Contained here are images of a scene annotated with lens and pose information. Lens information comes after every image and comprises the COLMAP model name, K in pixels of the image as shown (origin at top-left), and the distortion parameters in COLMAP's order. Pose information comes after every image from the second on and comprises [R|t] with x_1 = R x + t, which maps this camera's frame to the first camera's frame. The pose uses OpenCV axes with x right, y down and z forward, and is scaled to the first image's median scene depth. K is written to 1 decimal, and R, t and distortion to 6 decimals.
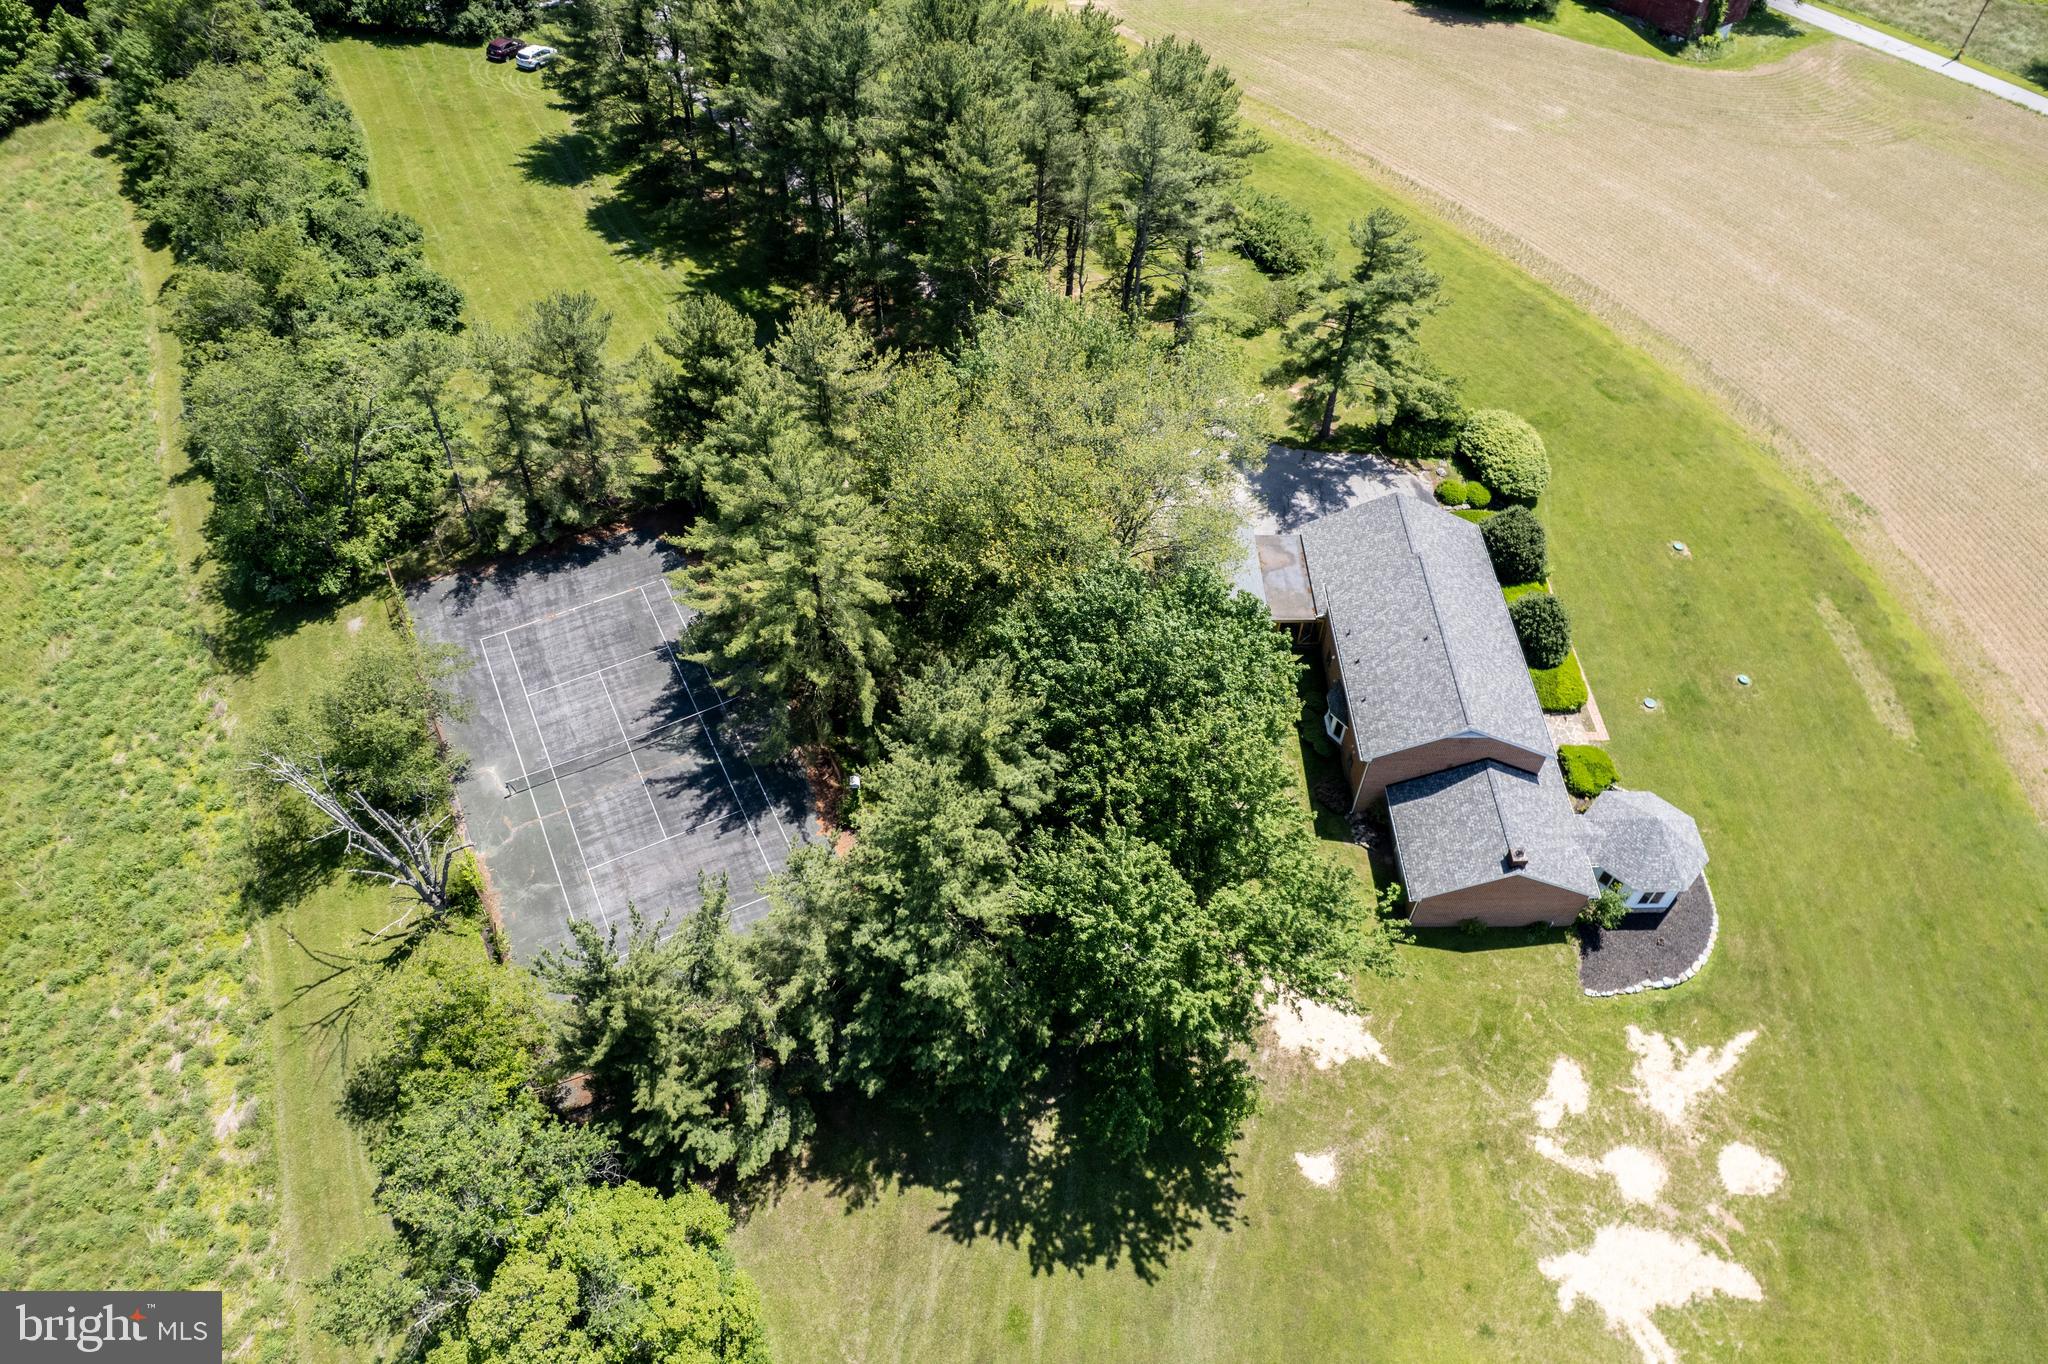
lens RADIAL K [[1307.7, 0, 1024.0], [0, 1307.7, 682.0], [0, 0, 1]] dist [-0.071983, 0.066375]
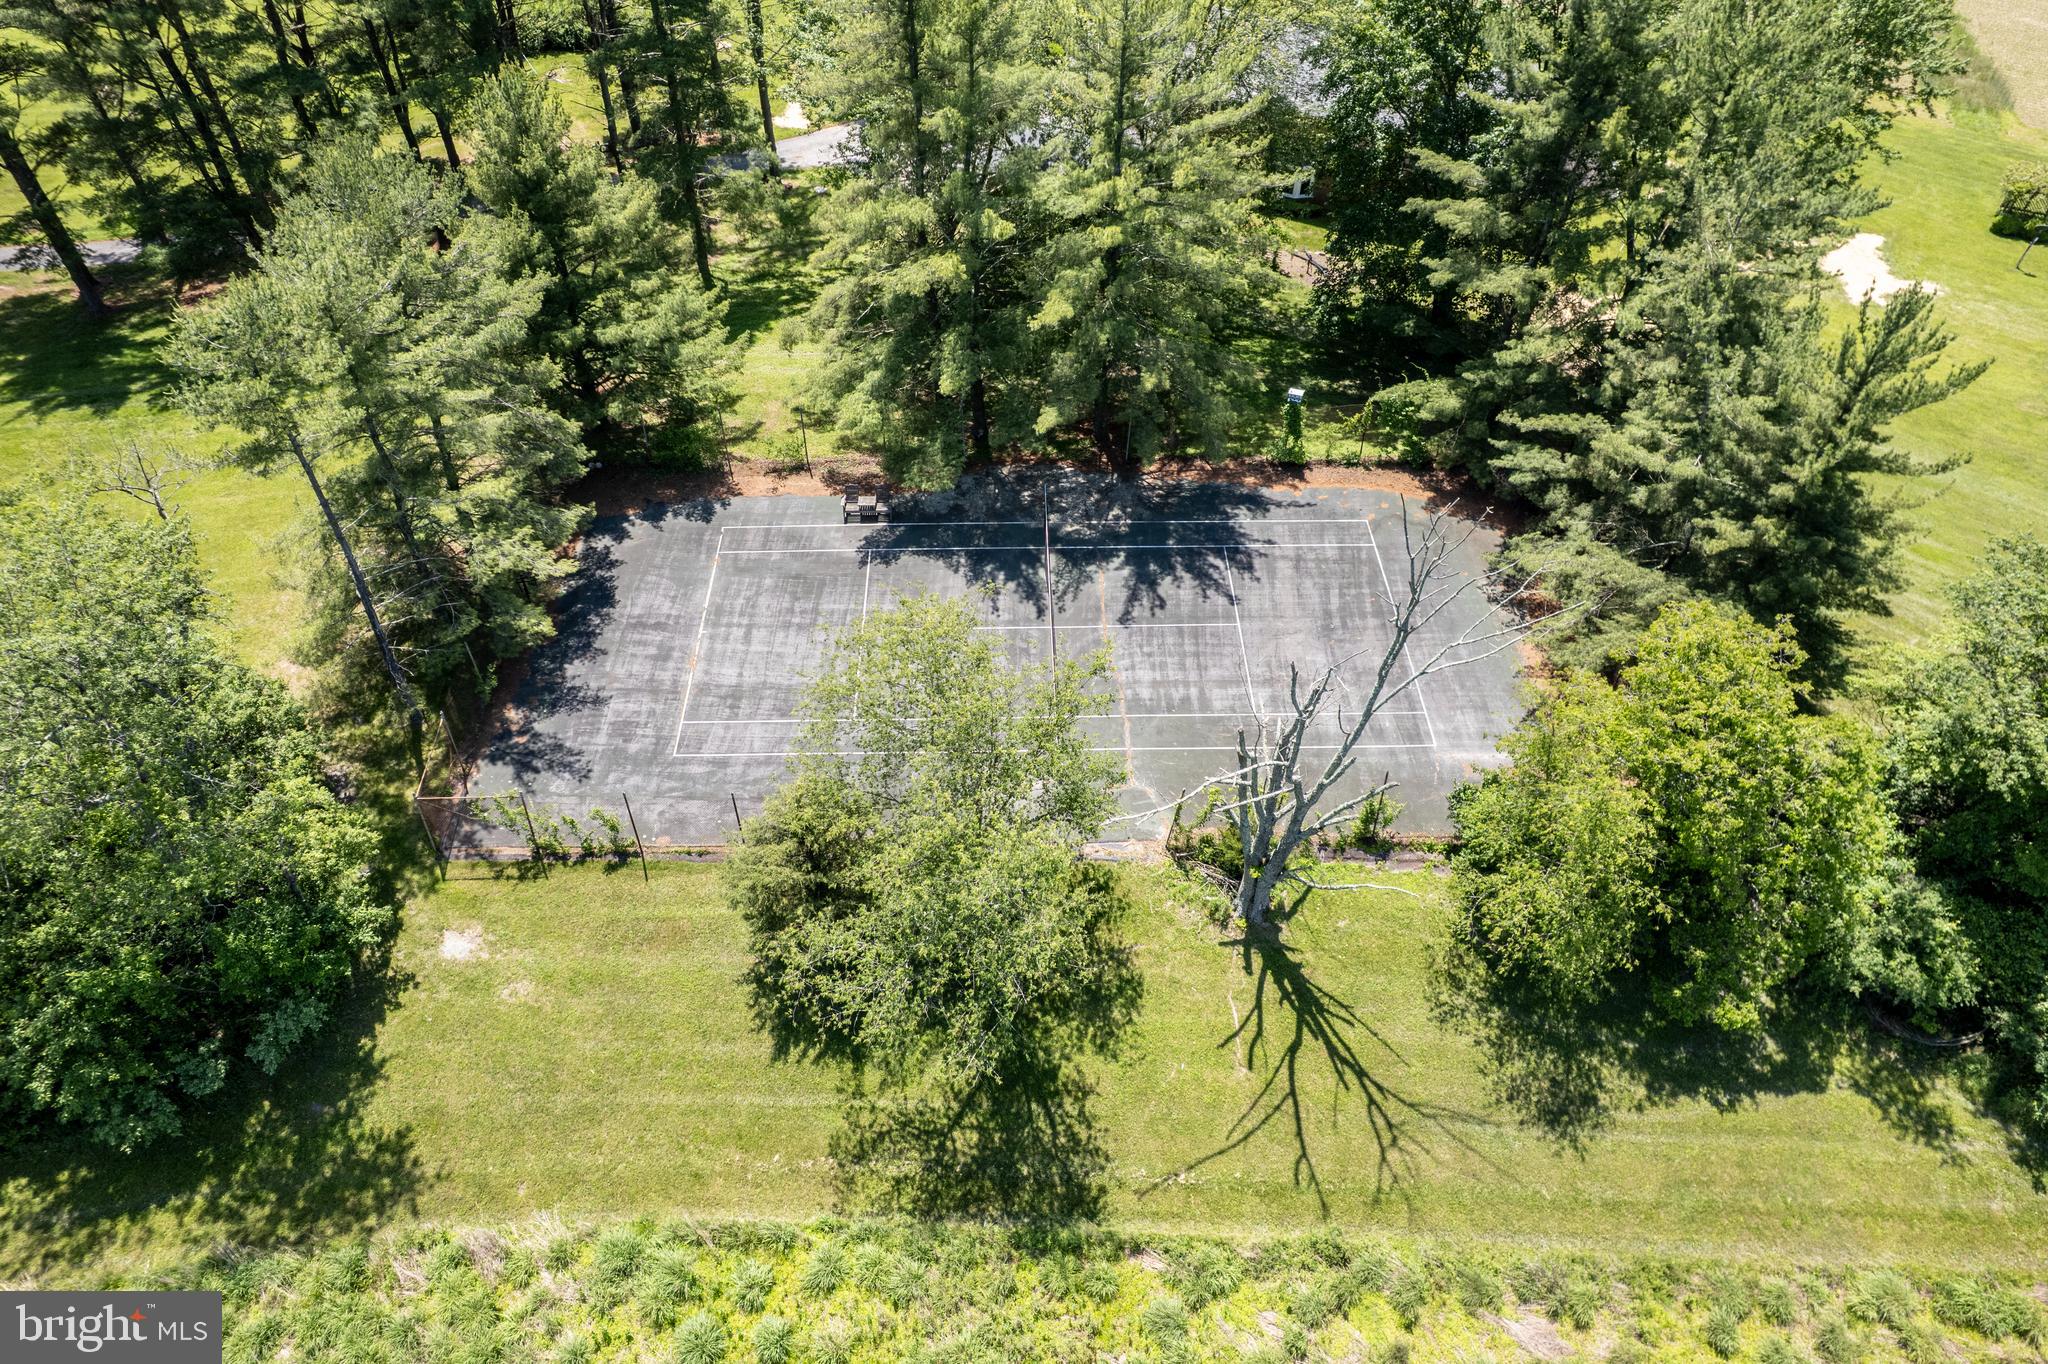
lens RADIAL K [[1307.7, 0, 1024.0], [0, 1307.7, 682.0], [0, 0, 1]] dist [-0.071983, 0.066375]
pose [[0.446757, -0.664800, 0.598706, -0.702066], [0.681973, 0.686201, 0.253063, -0.097861], [-0.579068, 0.295244, 0.759941, 0.529532]]
